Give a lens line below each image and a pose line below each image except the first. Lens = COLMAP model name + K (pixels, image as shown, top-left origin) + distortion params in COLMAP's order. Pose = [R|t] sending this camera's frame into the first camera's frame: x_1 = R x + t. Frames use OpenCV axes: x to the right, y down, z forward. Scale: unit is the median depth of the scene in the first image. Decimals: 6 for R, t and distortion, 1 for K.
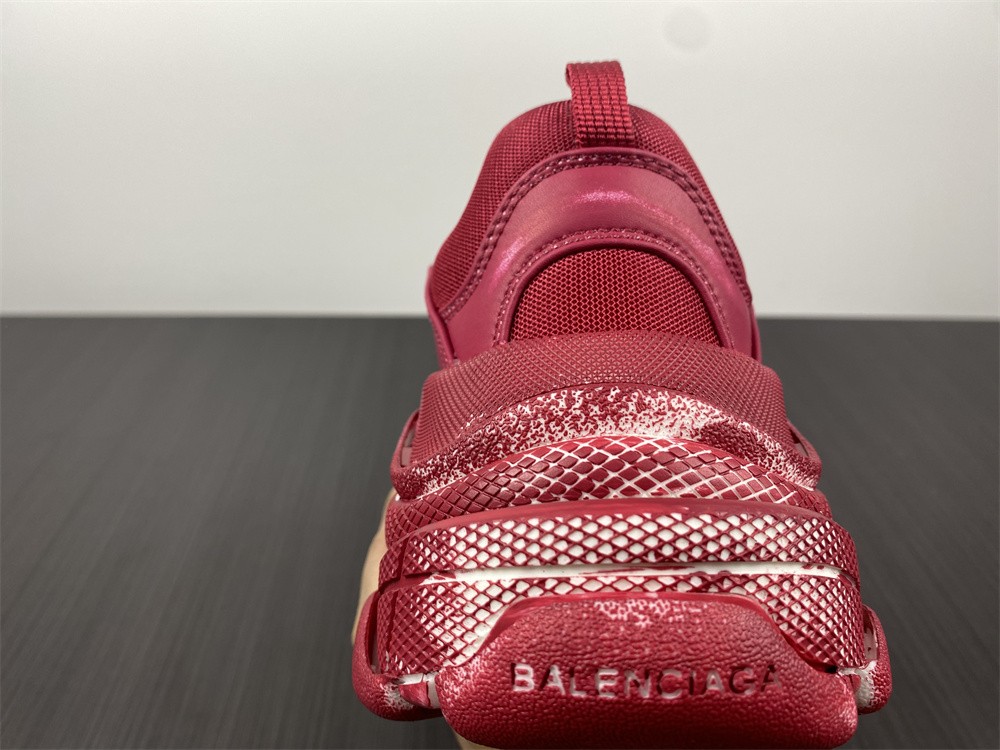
lens RADIAL K [[785.1, 0, 499.4], [0, 785.1, 378.3], [0, 0, 1]] dist [0.044694, -0.058324]
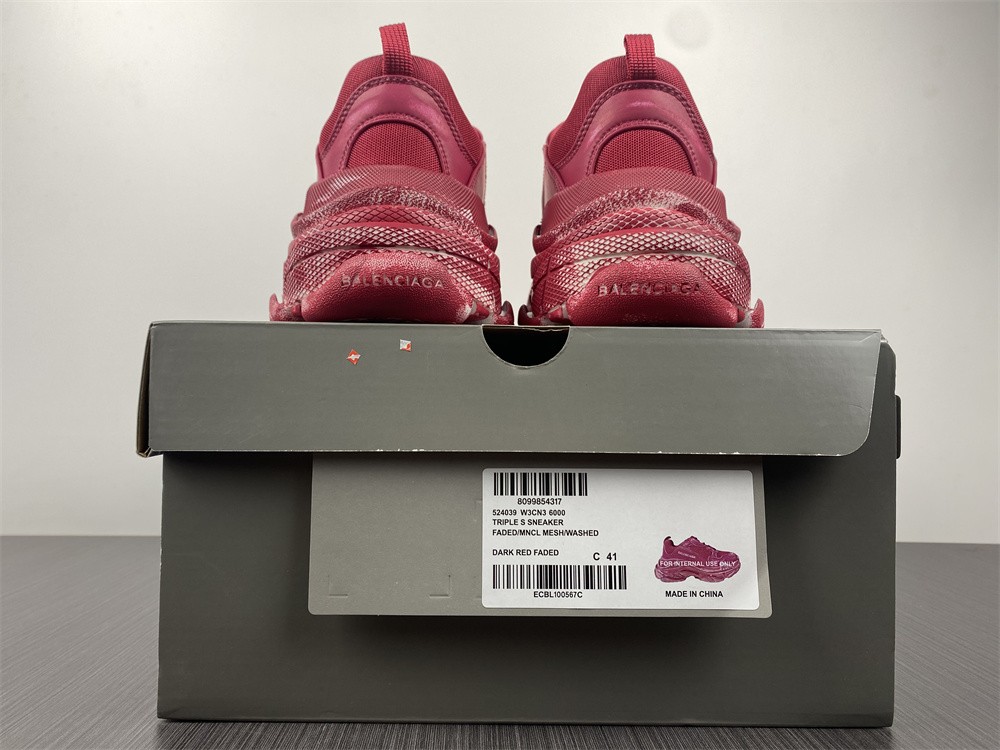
lens RADIAL K [[785.1, 0, 497.6], [0, 785.1, 369.6], [0, 0, 1]] dist [0.044694, -0.058324]
pose [[0.998095, 0.010292, -0.060829, -0.141778], [-0.004792, 0.995940, 0.089890, 0.361067], [0.061507, -0.089428, 0.994092, -1.486975]]
